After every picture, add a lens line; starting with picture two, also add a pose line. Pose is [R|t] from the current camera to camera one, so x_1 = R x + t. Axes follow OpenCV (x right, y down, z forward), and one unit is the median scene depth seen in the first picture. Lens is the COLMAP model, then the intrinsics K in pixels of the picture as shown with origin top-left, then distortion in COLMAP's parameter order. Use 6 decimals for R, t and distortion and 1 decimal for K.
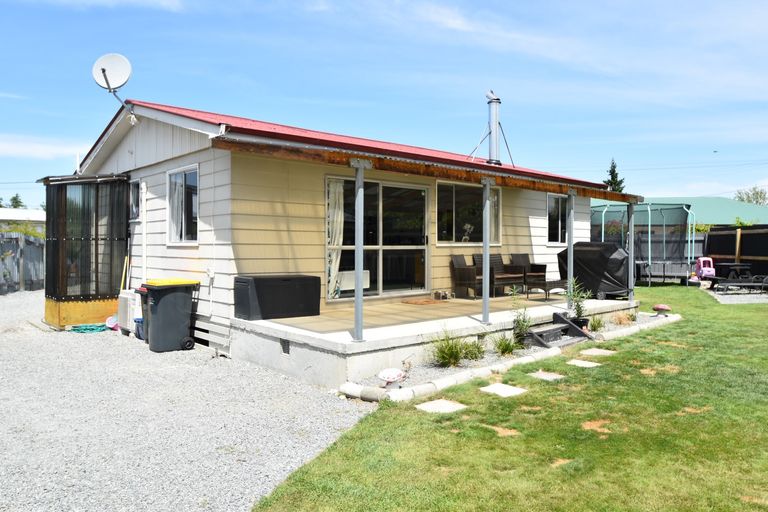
lens RADIAL K [[564.7, 0, 383.8], [0, 564.7, 254.8], [0, 0, 1]] dist [-0.041332, -0.000169]
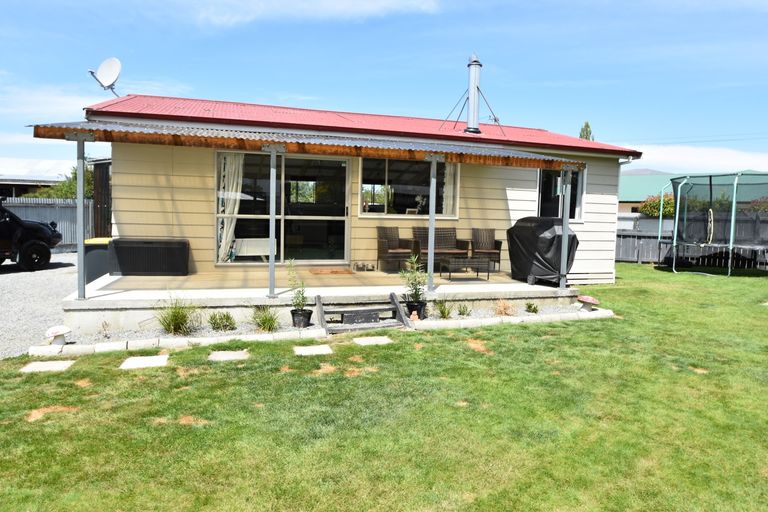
lens RADIAL K [[496.7, 0, 384.1], [0, 496.7, 254.4], [0, 0, 1]] dist [-0.029122, 0.001984]
pose [[0.904723, 0.055204, -0.422407, 0.514683], [-0.030335, 0.997399, 0.065377, -0.009213], [0.424918, -0.046335, 0.904045, 0.221278]]
